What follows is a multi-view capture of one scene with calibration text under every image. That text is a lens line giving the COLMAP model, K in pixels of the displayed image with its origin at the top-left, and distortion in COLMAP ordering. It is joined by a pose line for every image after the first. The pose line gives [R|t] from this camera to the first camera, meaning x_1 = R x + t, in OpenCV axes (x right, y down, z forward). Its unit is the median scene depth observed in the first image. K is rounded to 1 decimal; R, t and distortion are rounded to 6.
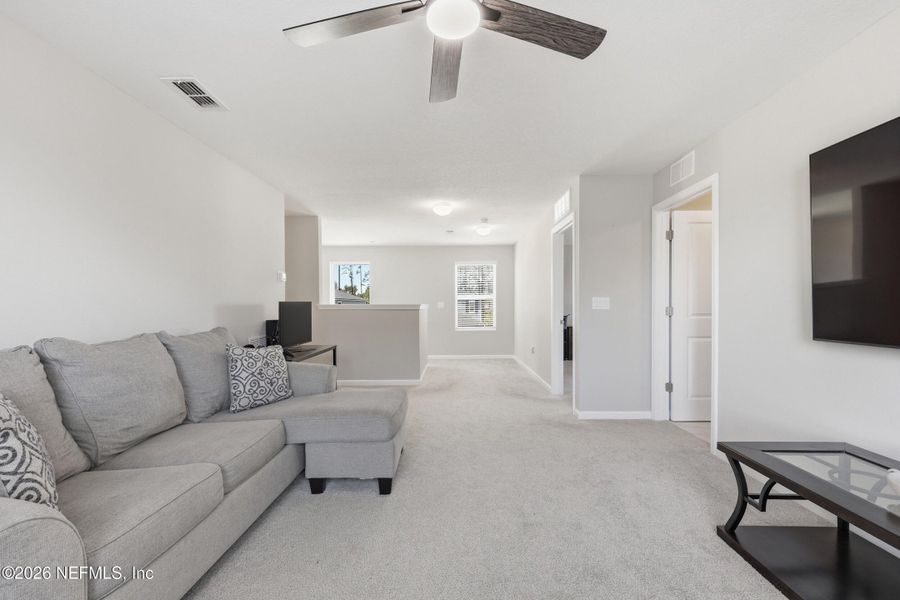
lens RADIAL K [[382.4, 0, 448.3], [0, 382.4, 310.8], [0, 0, 1]] dist [0.000187, 0.000063]
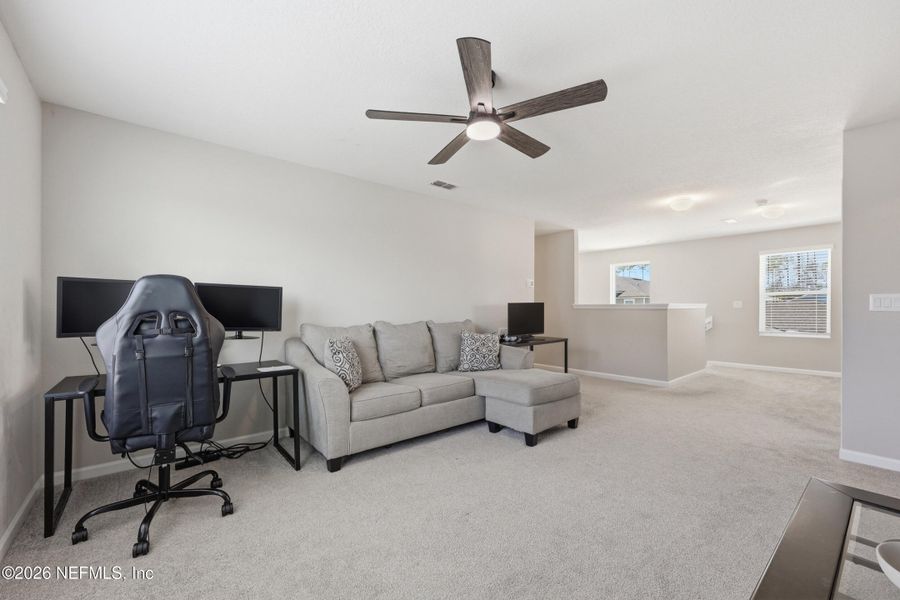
lens RADIAL K [[367.3, 0, 450.0], [0, 367.3, 300.0], [0, 0, 1]] dist [-0.001630, -0.000134]
pose [[0.657650, -0.010411, -0.753251, 0.583054], [-0.008509, 0.999738, -0.021247, -0.004747], [0.753275, 0.020382, 0.657389, -0.066916]]
